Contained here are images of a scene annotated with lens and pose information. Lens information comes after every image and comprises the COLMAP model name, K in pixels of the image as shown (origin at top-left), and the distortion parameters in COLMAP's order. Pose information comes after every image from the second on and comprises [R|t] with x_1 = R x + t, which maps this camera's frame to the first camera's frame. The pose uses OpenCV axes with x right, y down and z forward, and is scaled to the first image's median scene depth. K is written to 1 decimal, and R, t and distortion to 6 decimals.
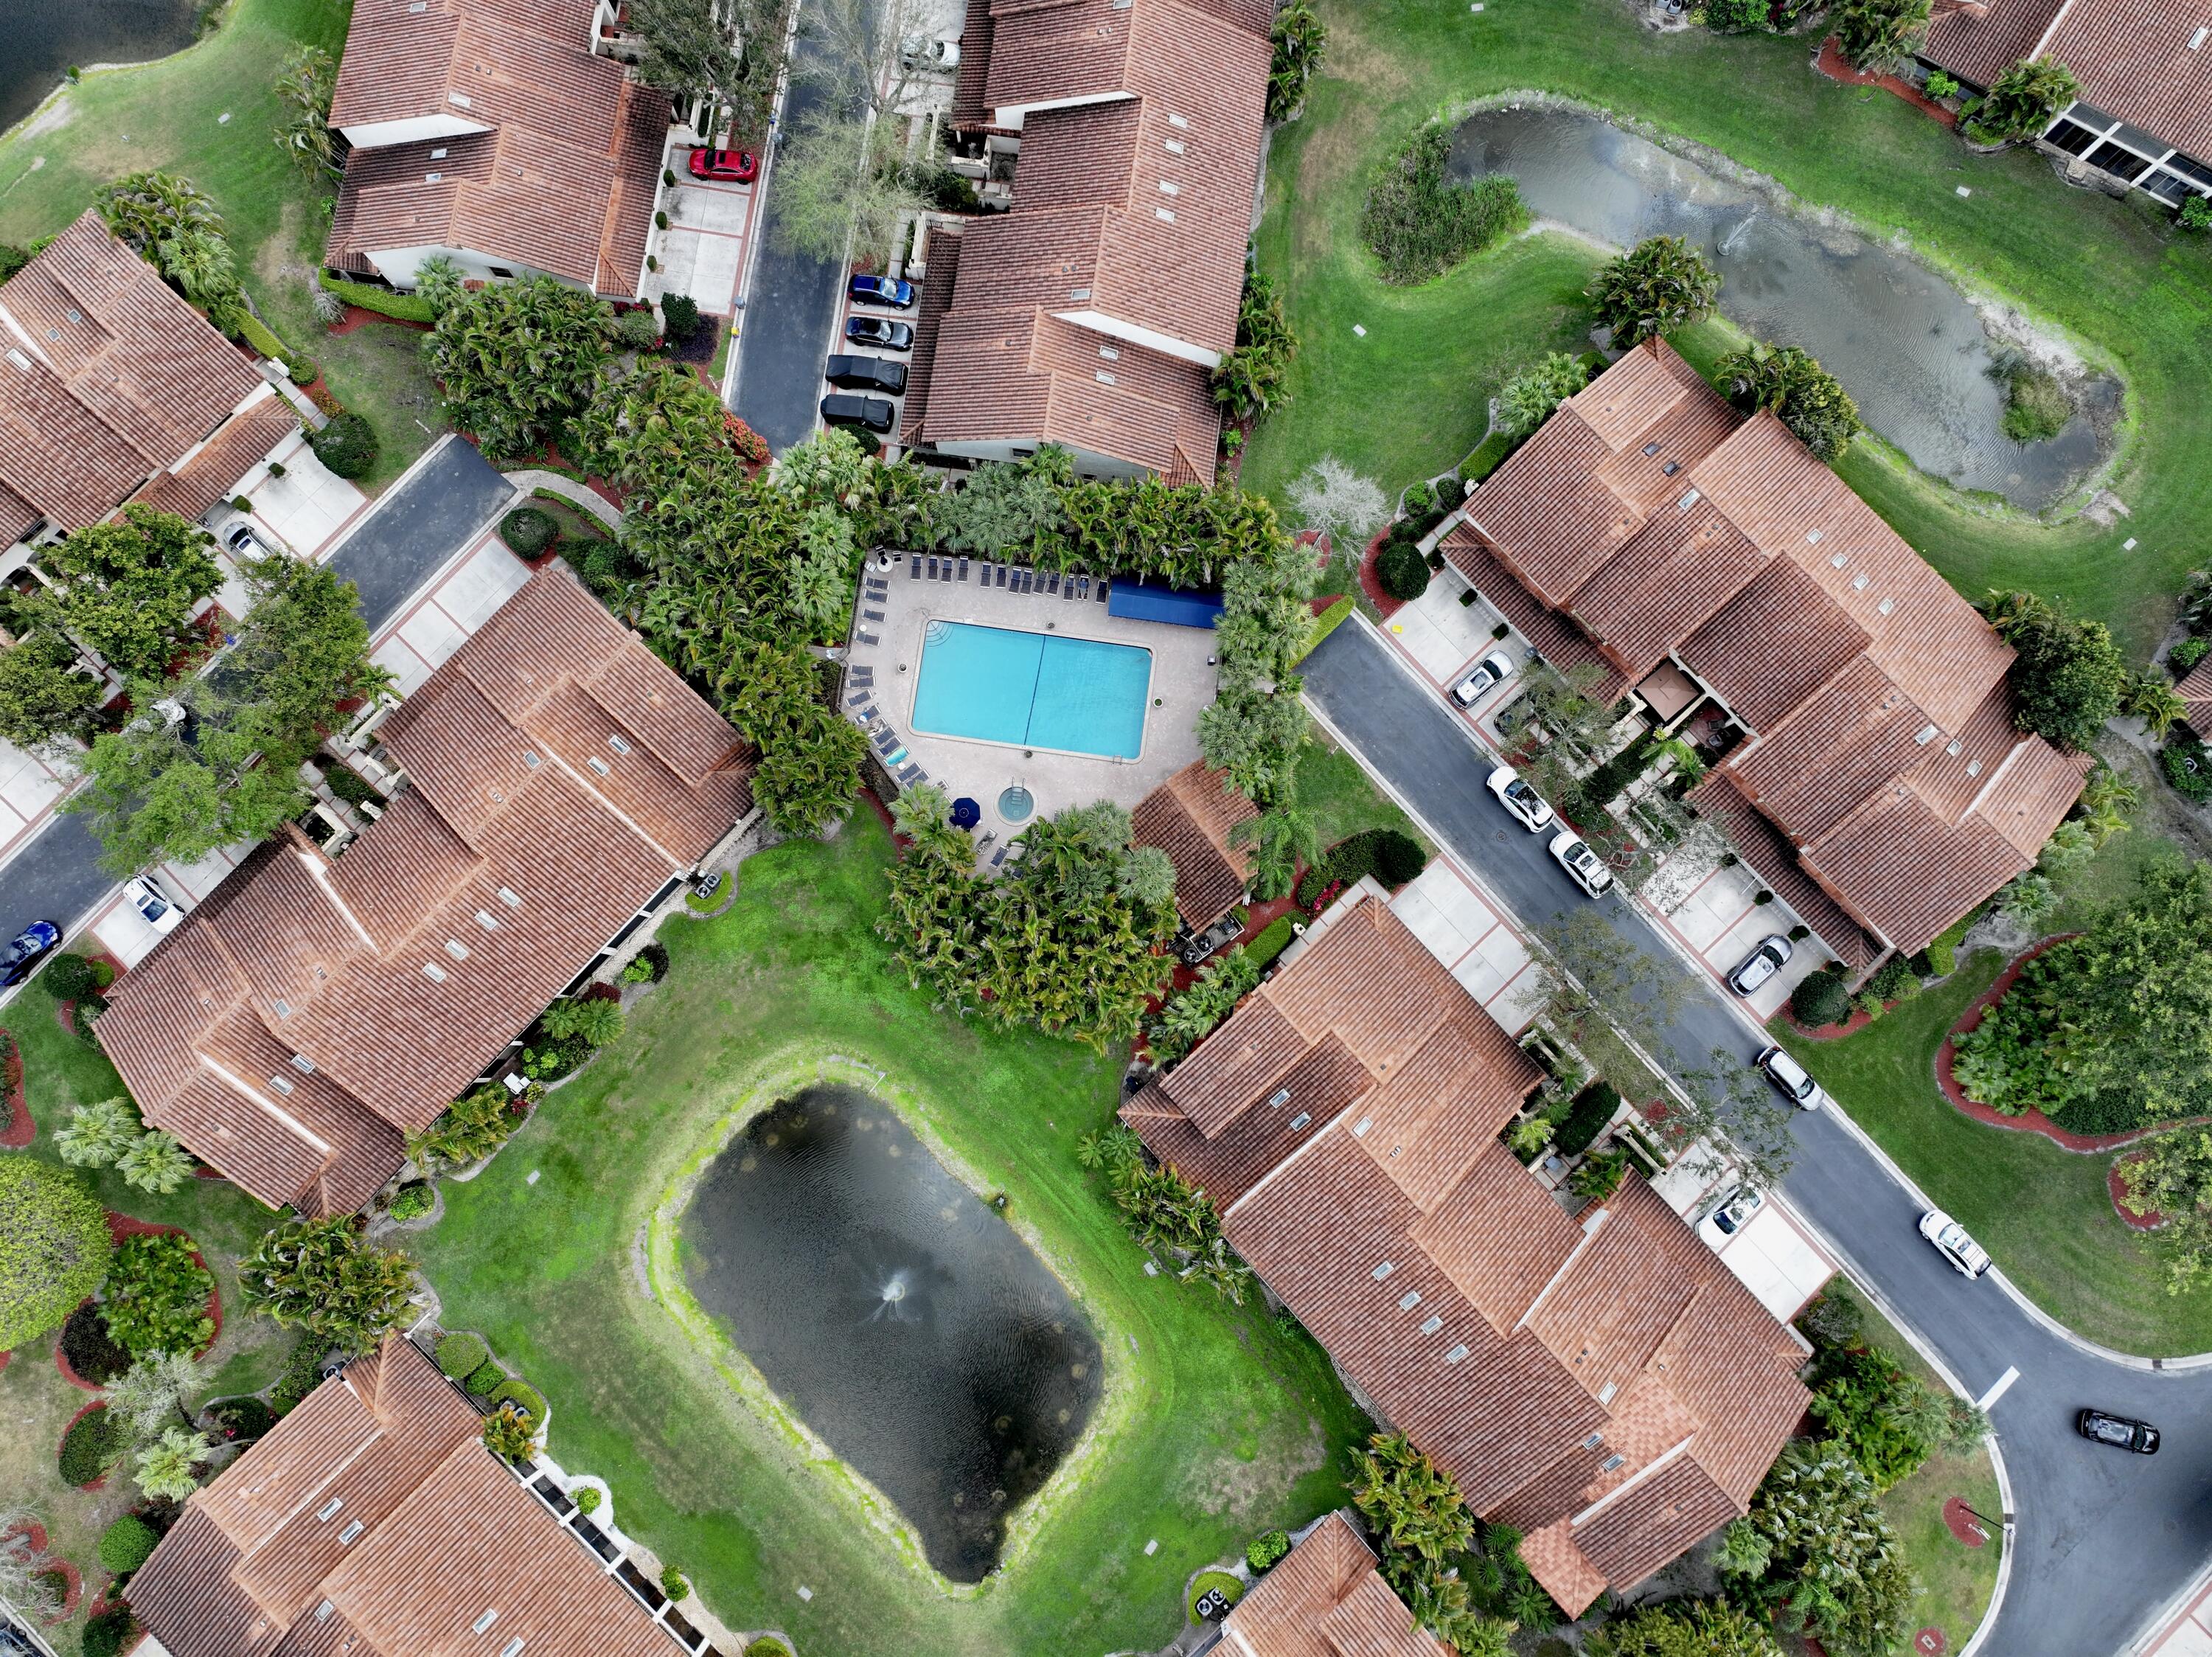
lens RADIAL K [[1551.7, 0, 1106.0], [0, 1551.7, 828.5], [0, 0, 1]] dist [0.003123, -0.037823]
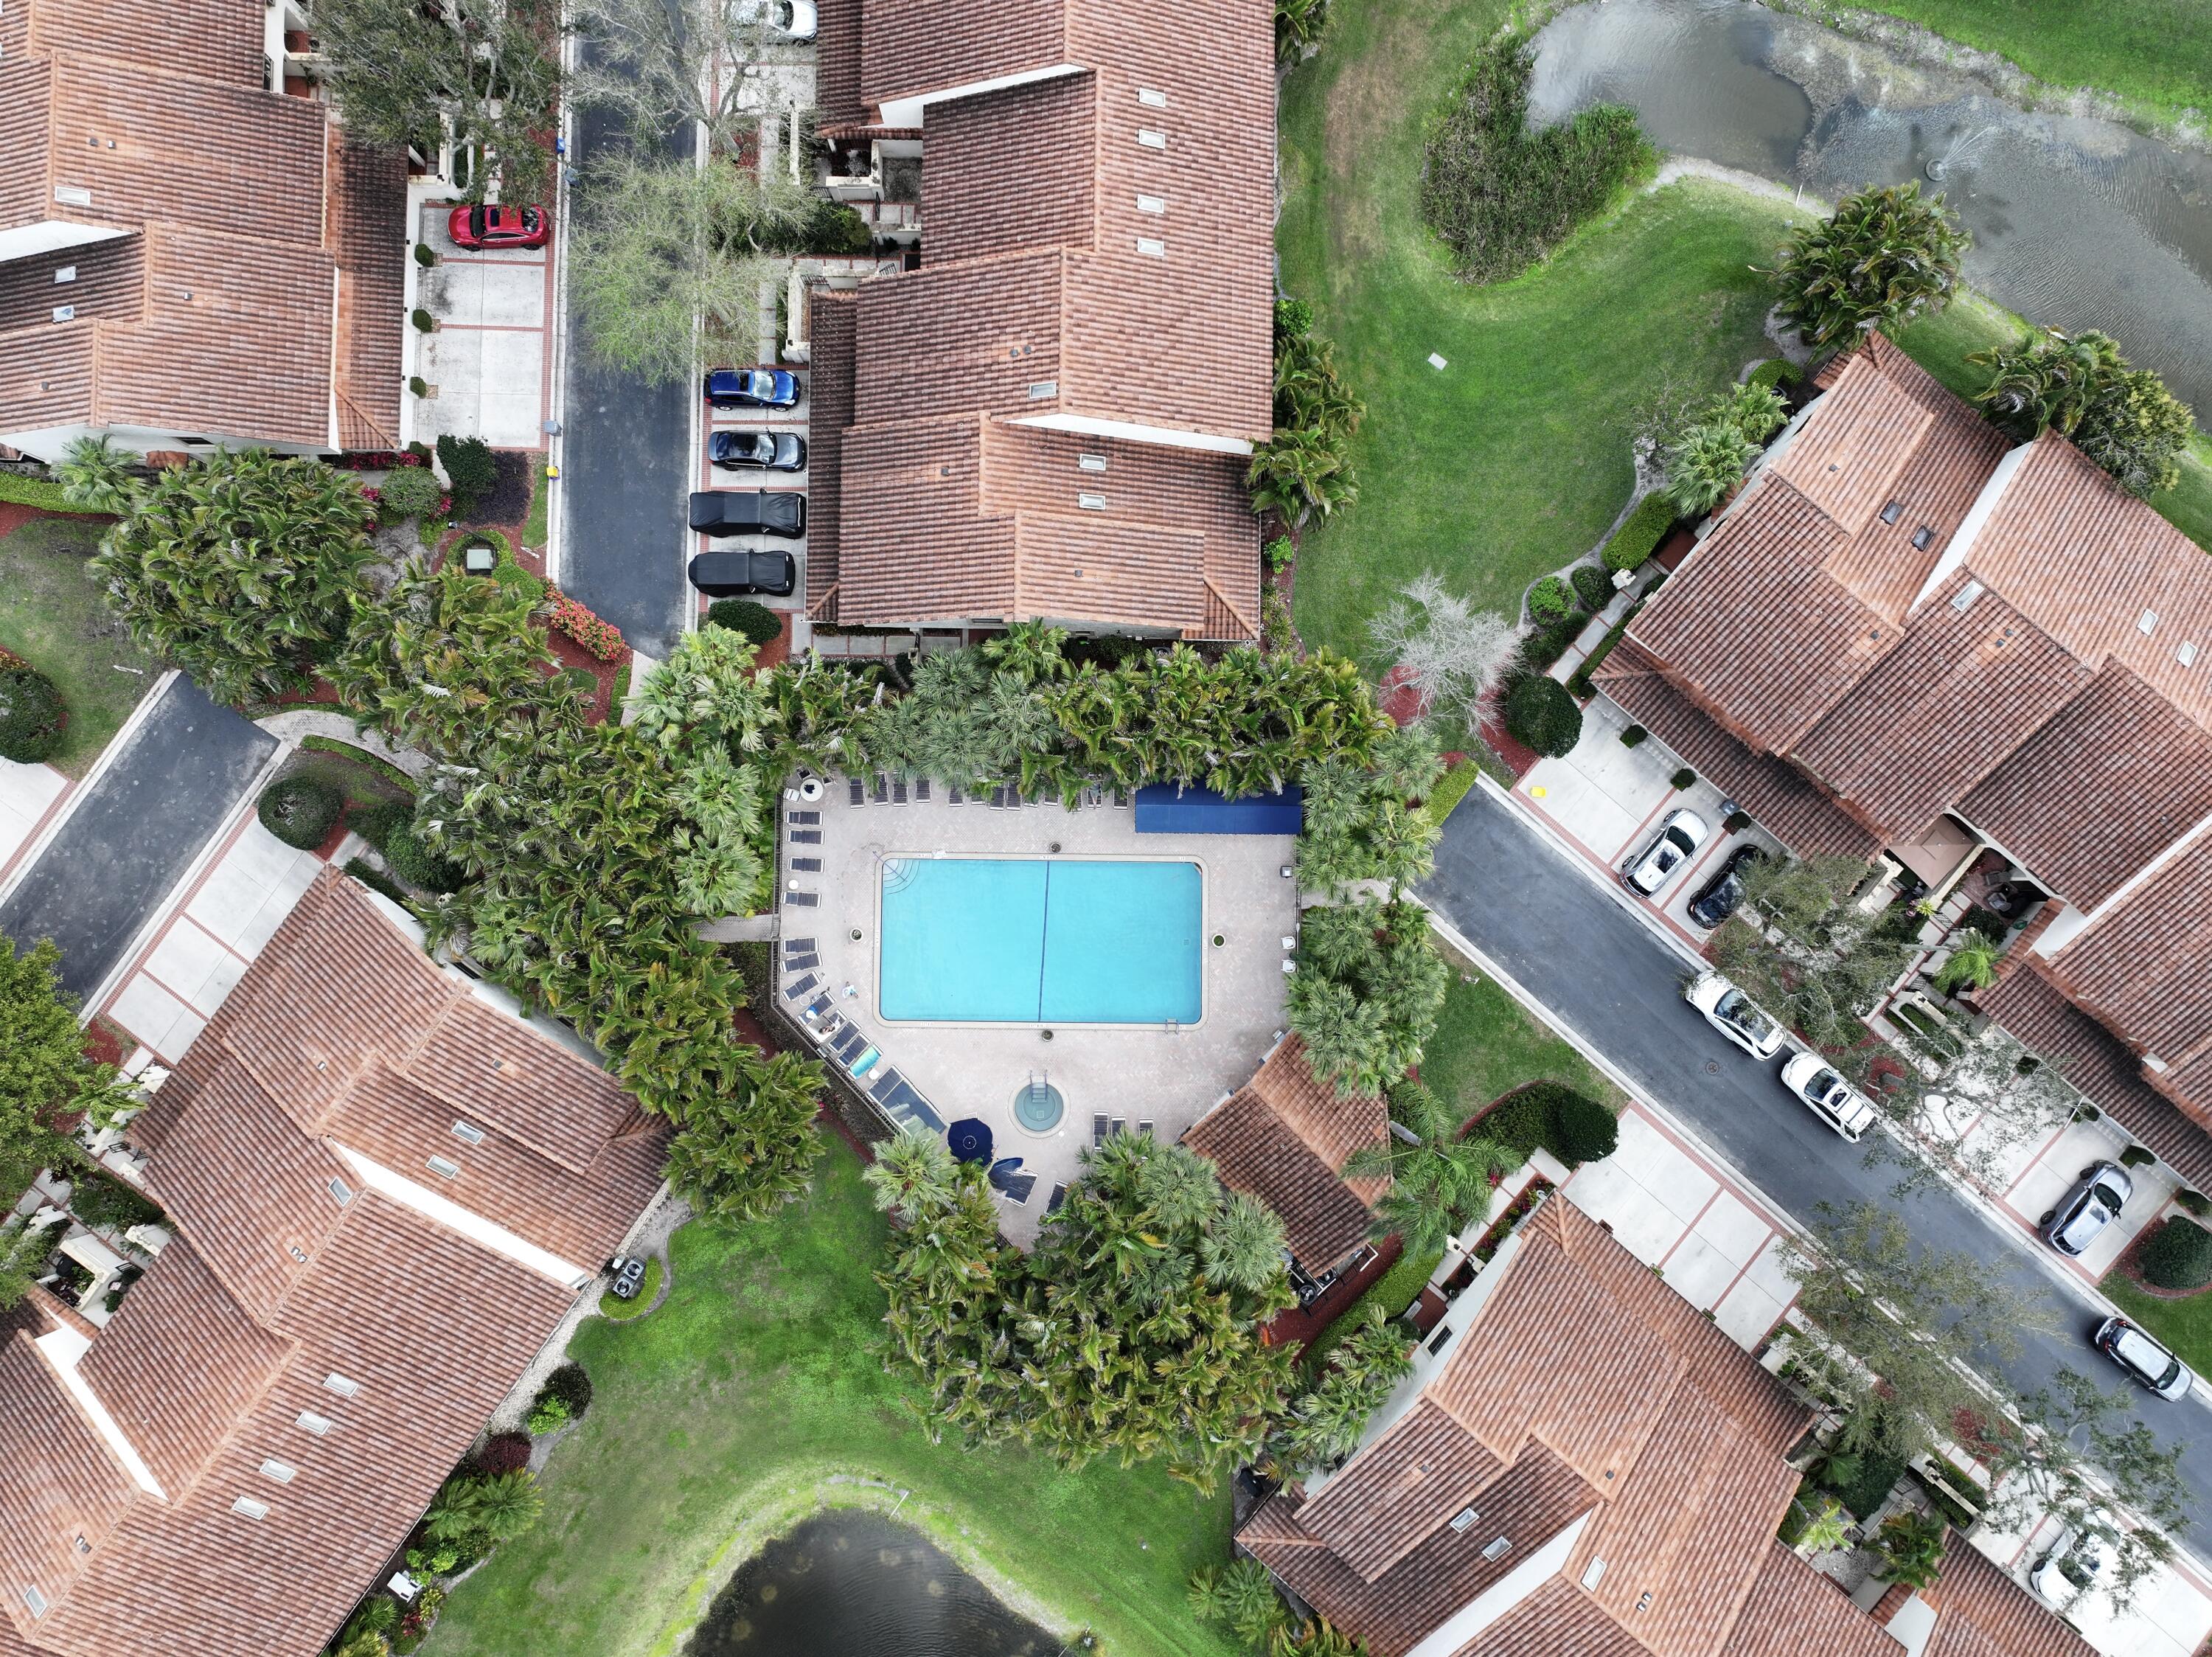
lens RADIAL K [[1560.6, 0, 1106.0], [0, 1560.6, 828.5], [0, 0, 1]] dist [-0.006014, 0.007014]
pose [[0.992581, -0.121555, 0.002734, -0.013762], [0.120675, 0.987647, 0.099952, -0.214124], [-0.014850, -0.098881, 0.994988, 0.297828]]
